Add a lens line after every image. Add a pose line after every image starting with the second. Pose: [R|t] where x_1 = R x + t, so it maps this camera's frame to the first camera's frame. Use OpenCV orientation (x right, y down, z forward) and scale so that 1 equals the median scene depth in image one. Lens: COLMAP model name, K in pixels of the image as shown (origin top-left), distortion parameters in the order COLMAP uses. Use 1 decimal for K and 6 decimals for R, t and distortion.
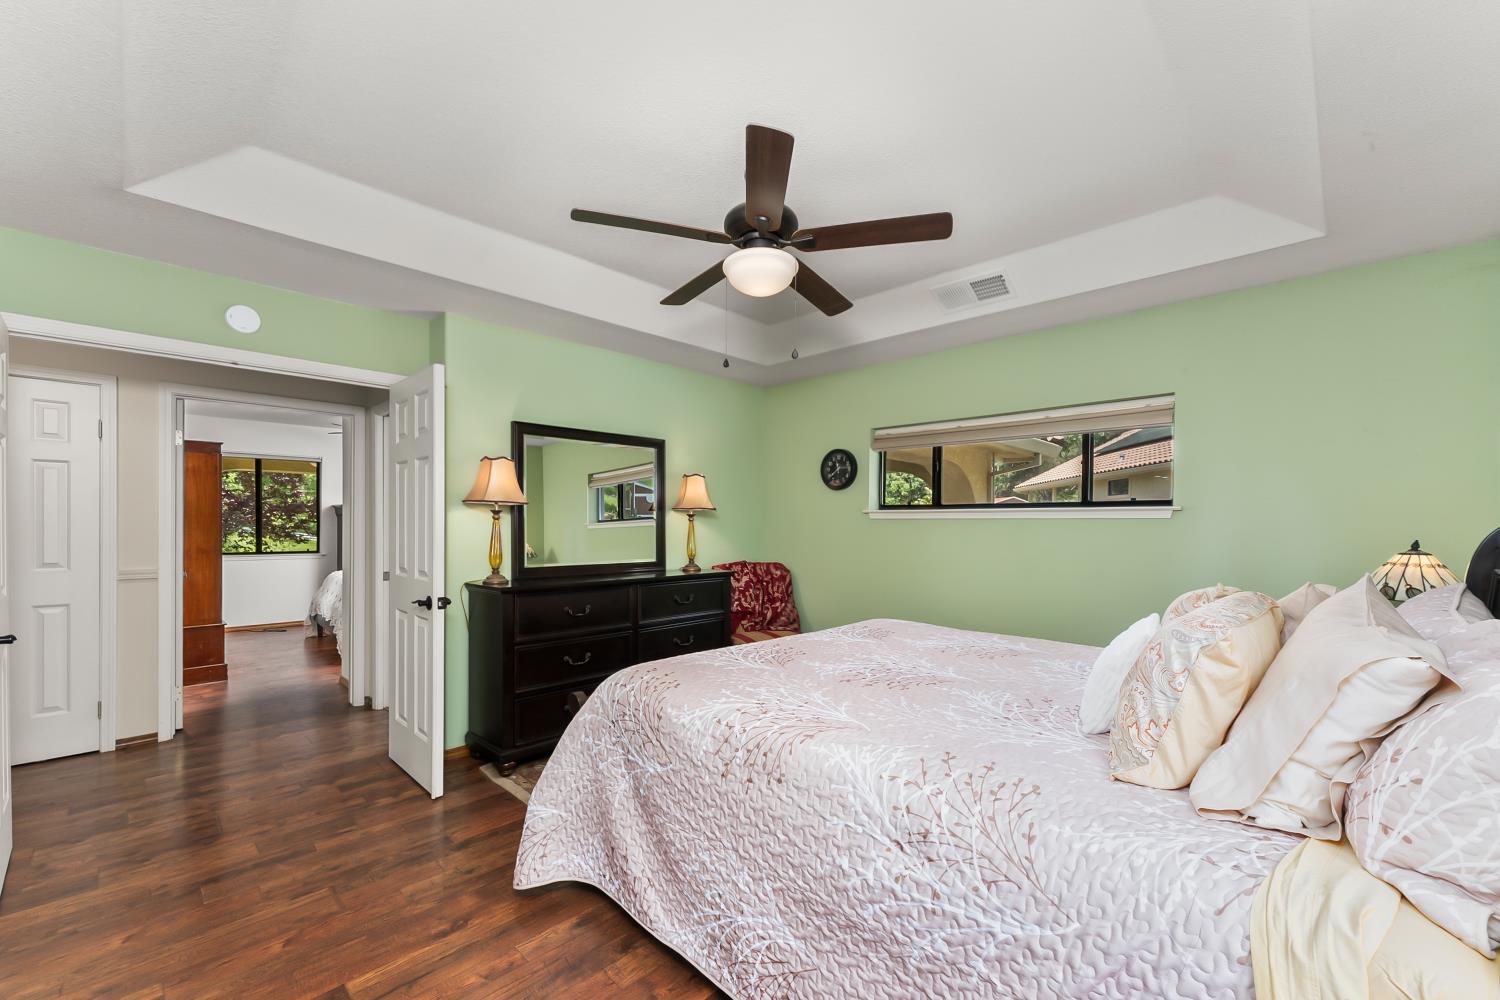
lens RADIAL K [[602.4, 0, 739.8], [0, 602.4, 525.8], [0, 0, 1]] dist [0.000019, -0.000384]
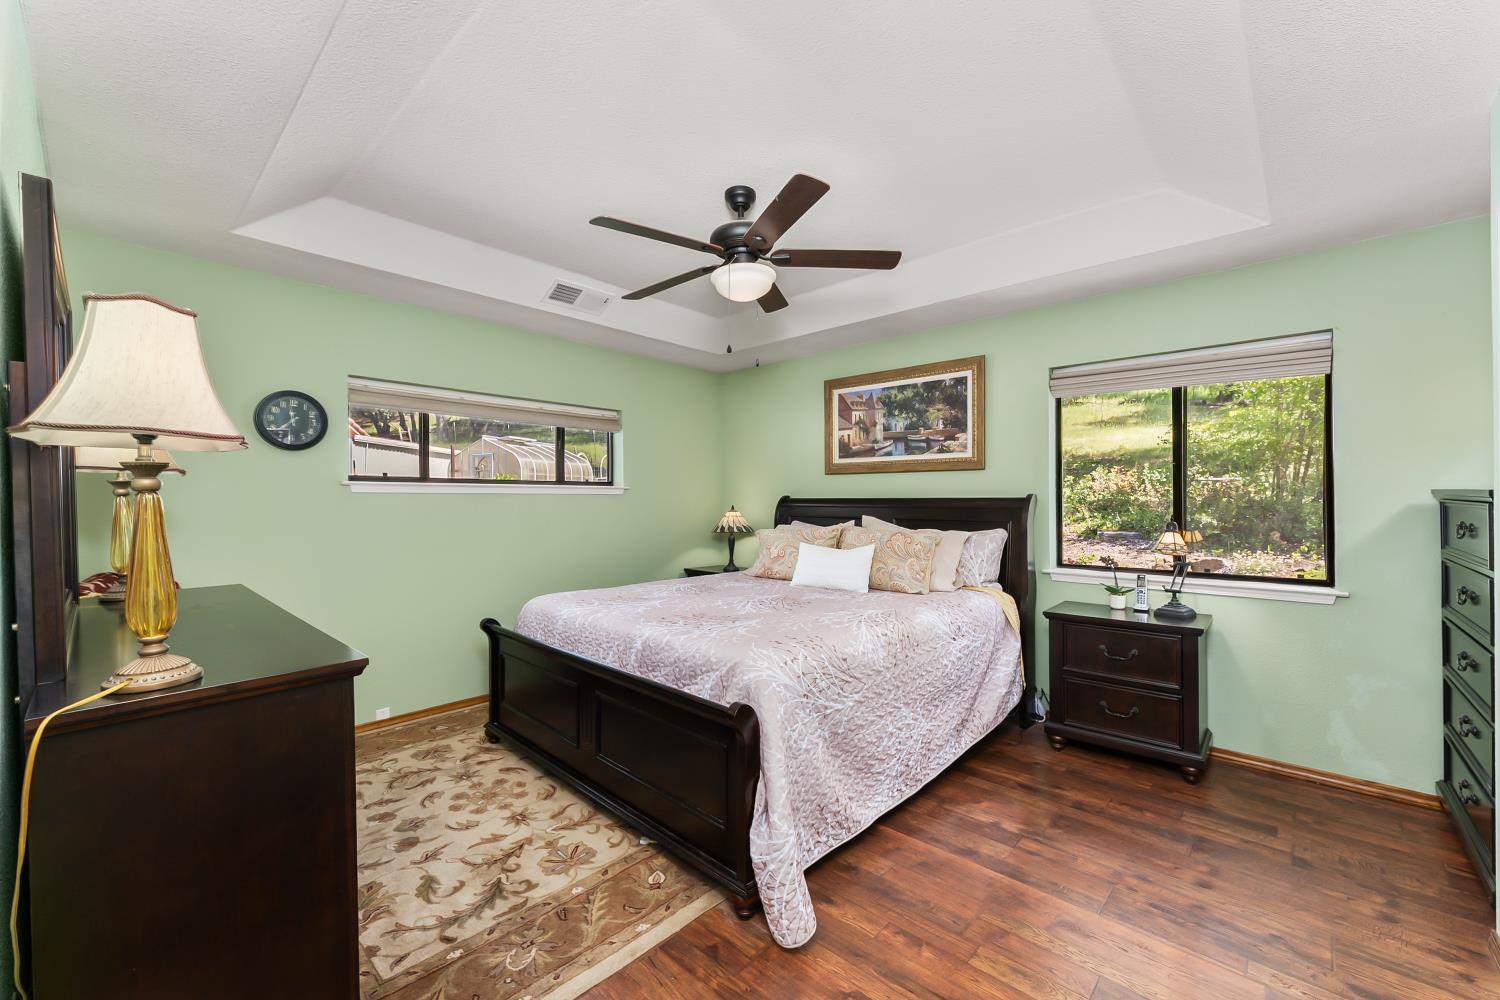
lens RADIAL K [[602.4, 0, 748.8], [0, 602.4, 499.3], [0, 0, 1]] dist [0.000019, -0.000384]
pose [[-0.025145, -0.005371, 0.999669, -1.262837], [0.006188, 0.999966, 0.005529, -0.010078], [-0.999665, 0.006325, -0.025111, 1.158323]]
